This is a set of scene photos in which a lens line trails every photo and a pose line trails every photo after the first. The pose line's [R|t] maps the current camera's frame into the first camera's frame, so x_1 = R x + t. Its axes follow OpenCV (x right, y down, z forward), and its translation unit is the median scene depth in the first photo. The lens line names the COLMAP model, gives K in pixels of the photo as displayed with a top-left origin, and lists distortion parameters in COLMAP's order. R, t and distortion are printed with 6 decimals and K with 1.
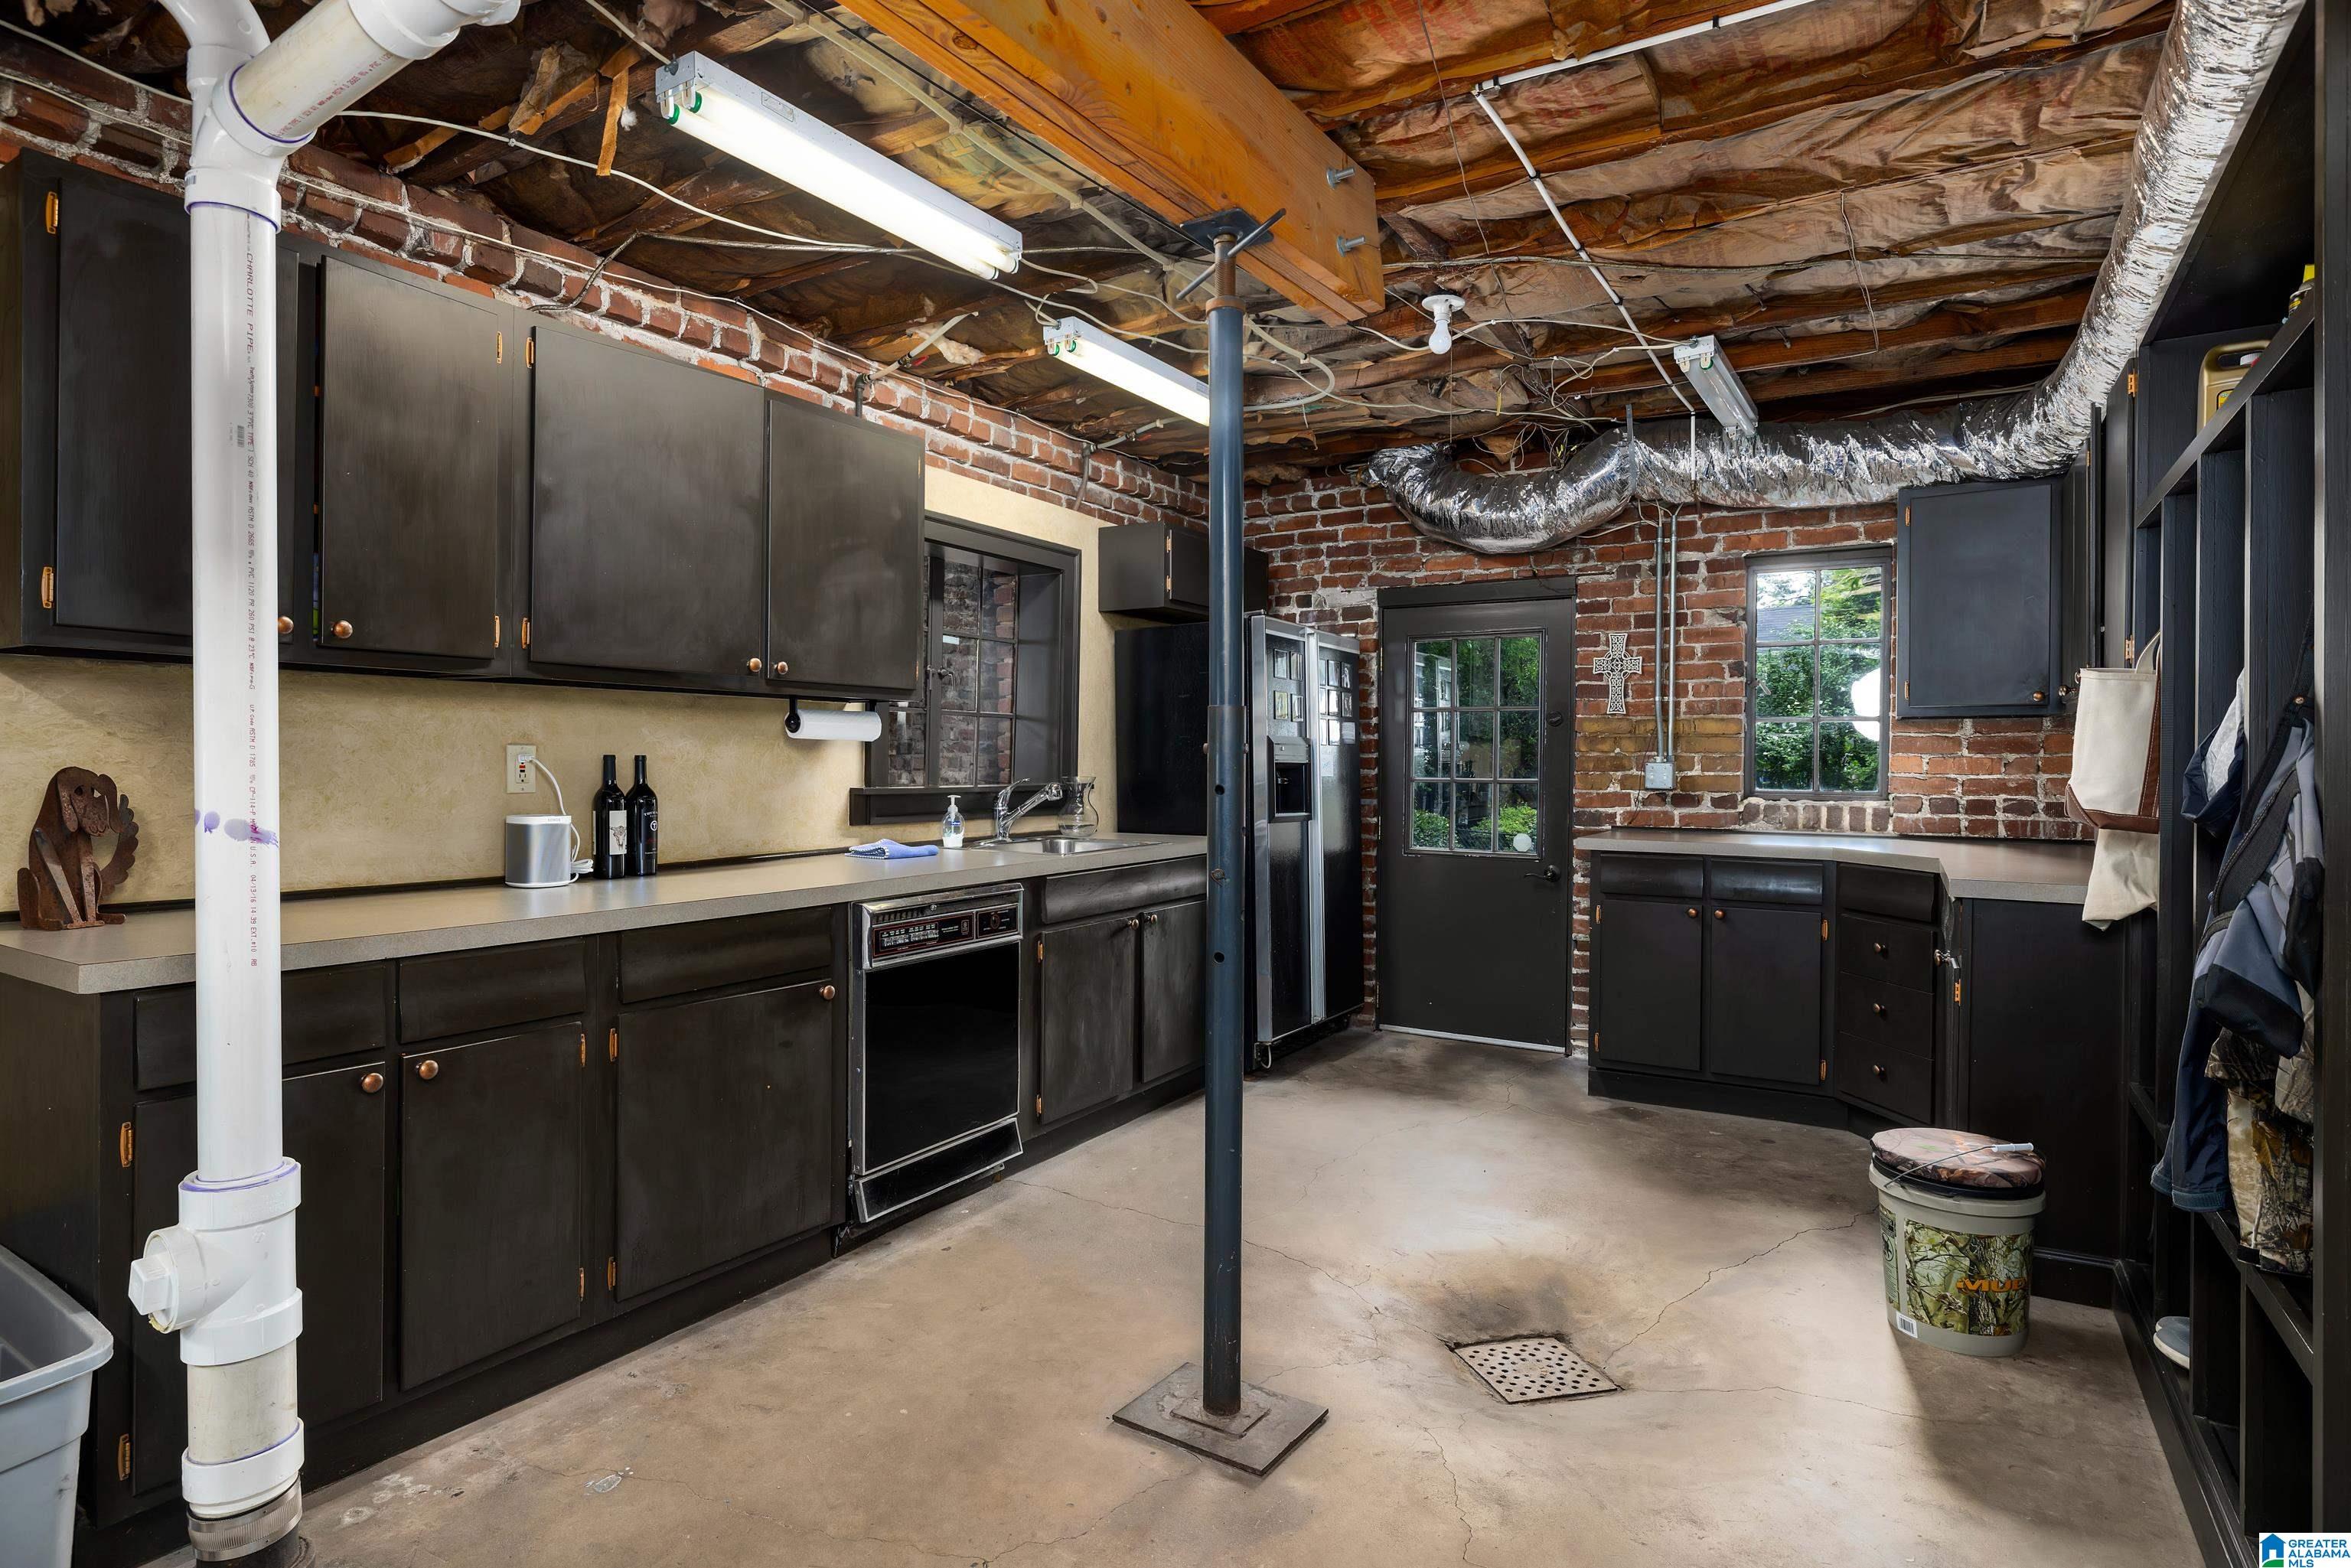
lens RADIAL K [[1248.5, 0, 1175.5], [0, 1248.5, 784.0], [0, 0, 1]] dist [0.000681, -0.000089]
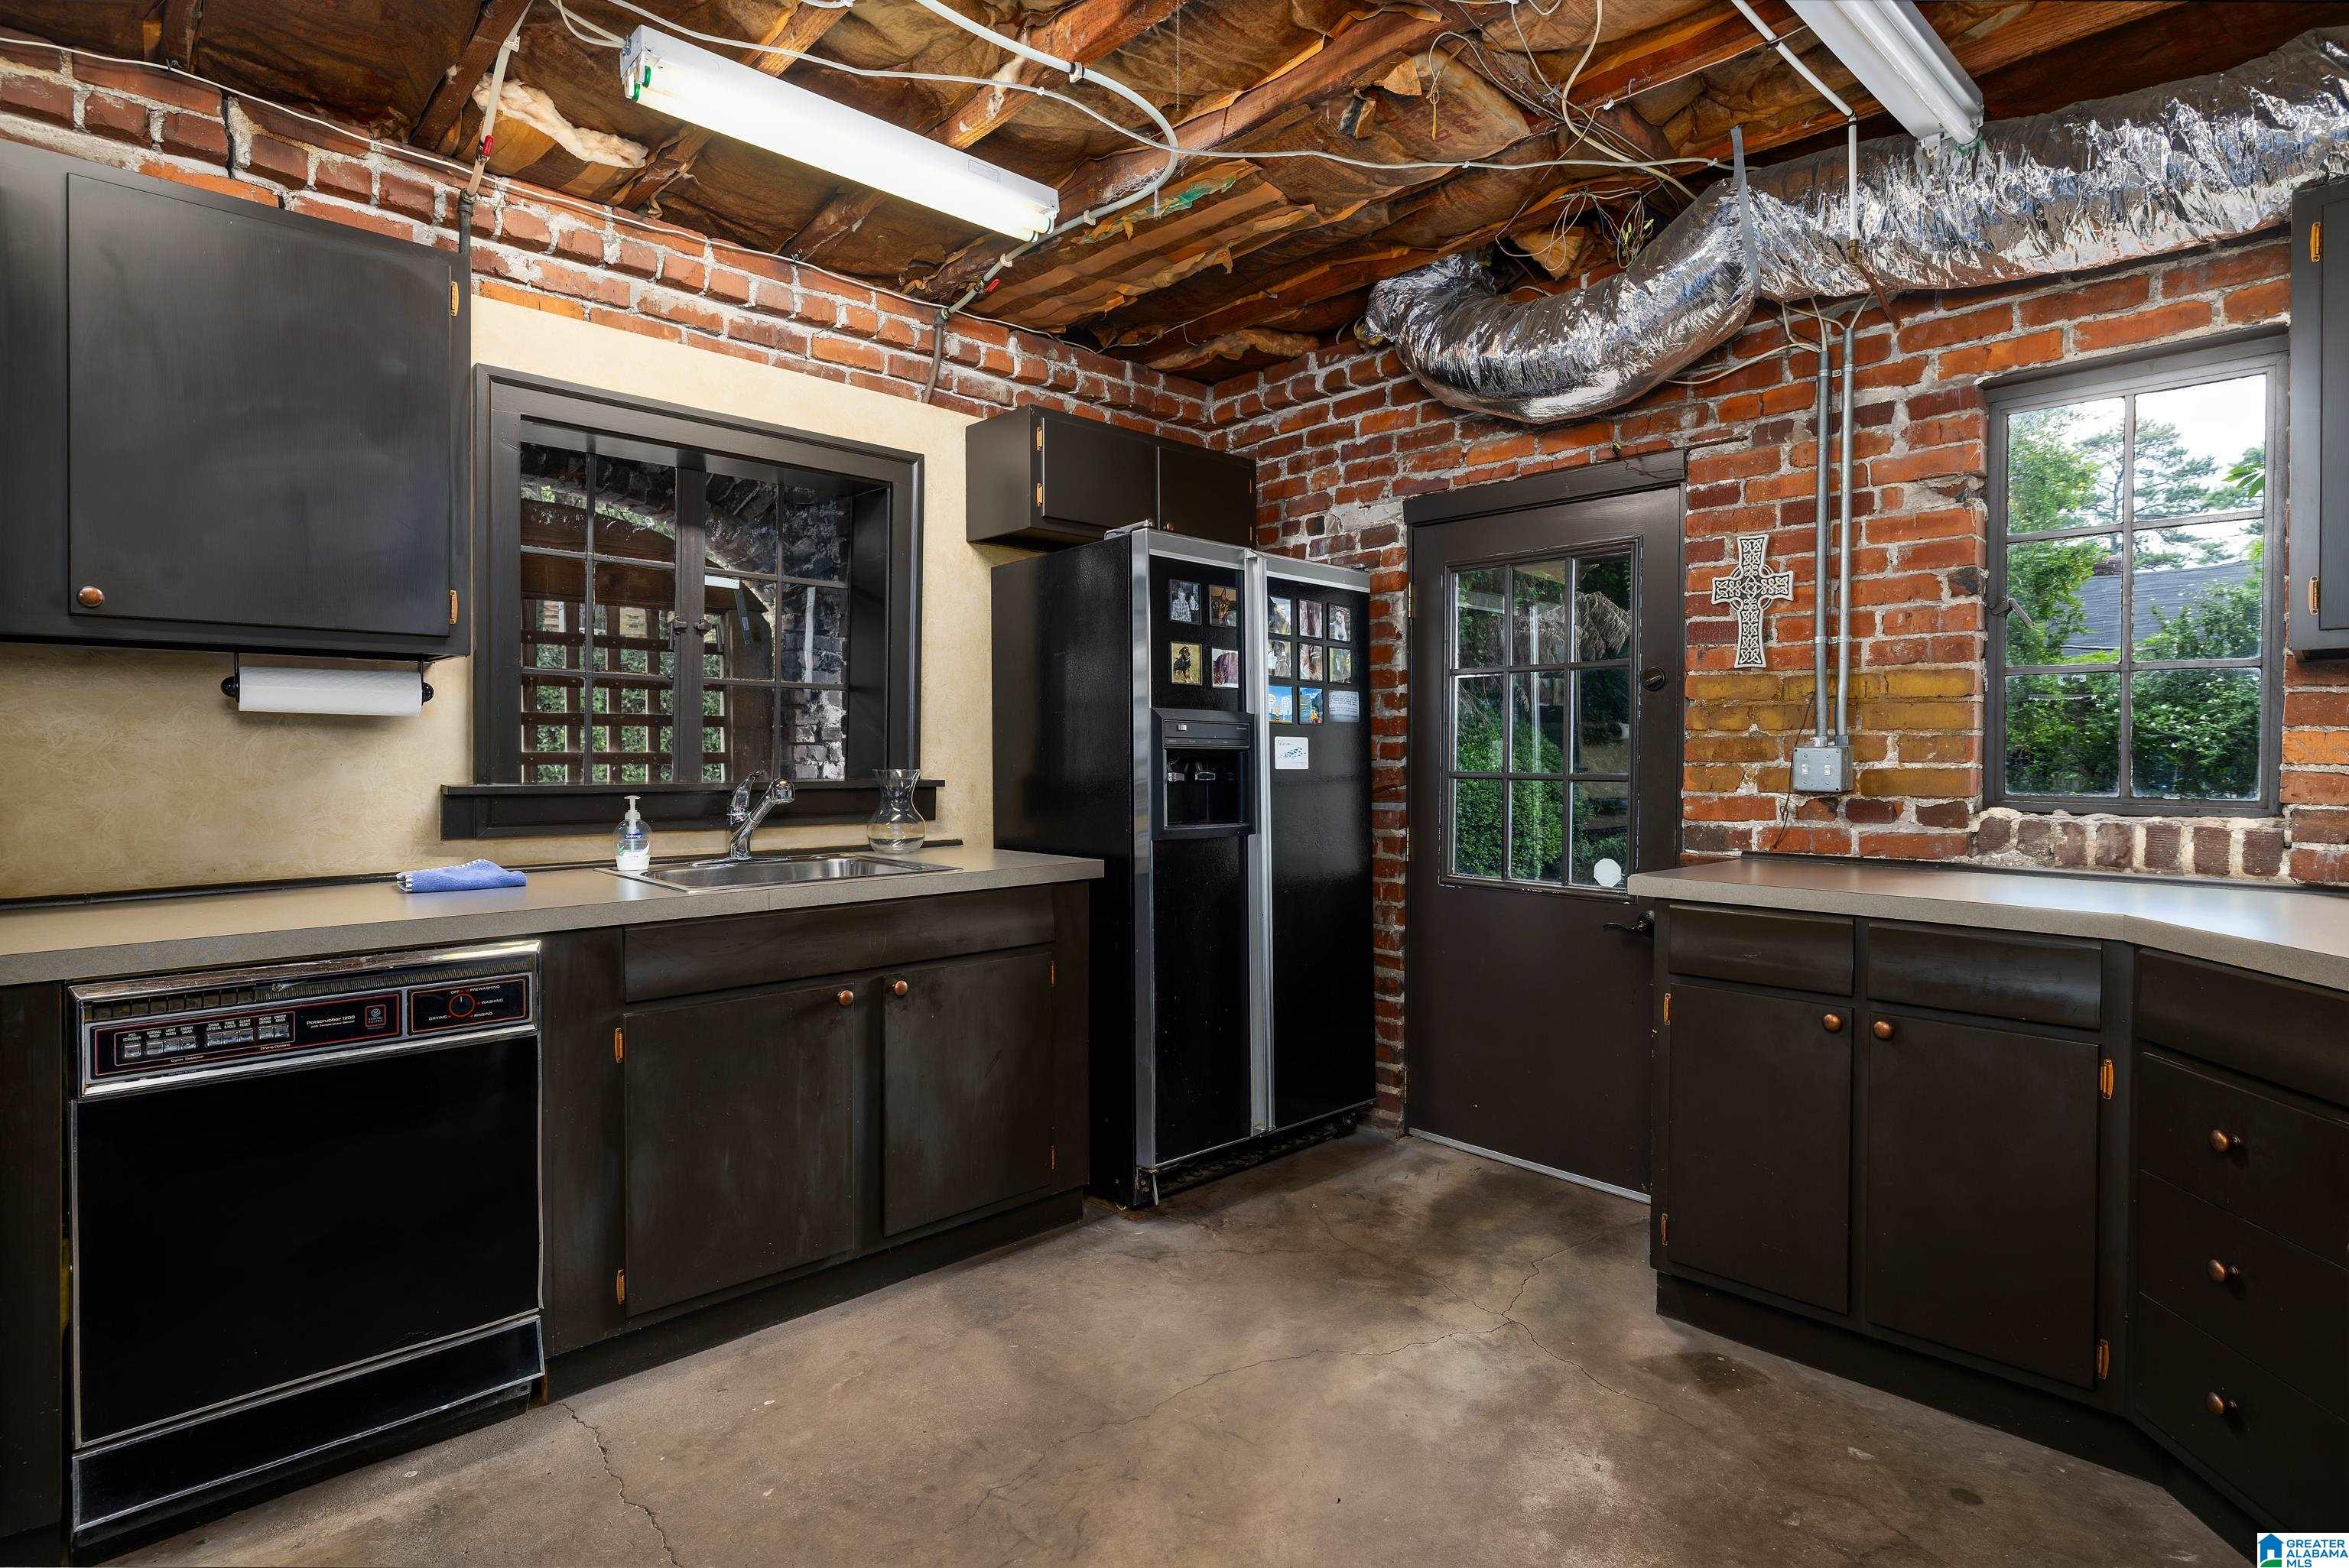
lens RADIAL K [[1184.0, 0, 1168.6], [0, 1184.0, 774.1], [0, 0, 1]] dist [-0.004726, 0.000668]
pose [[0.962150, 0.002551, -0.272509, 0.245542], [-0.003061, 0.999994, -0.001446, -0.002597], [0.272504, 0.002226, 0.962152, 0.379503]]
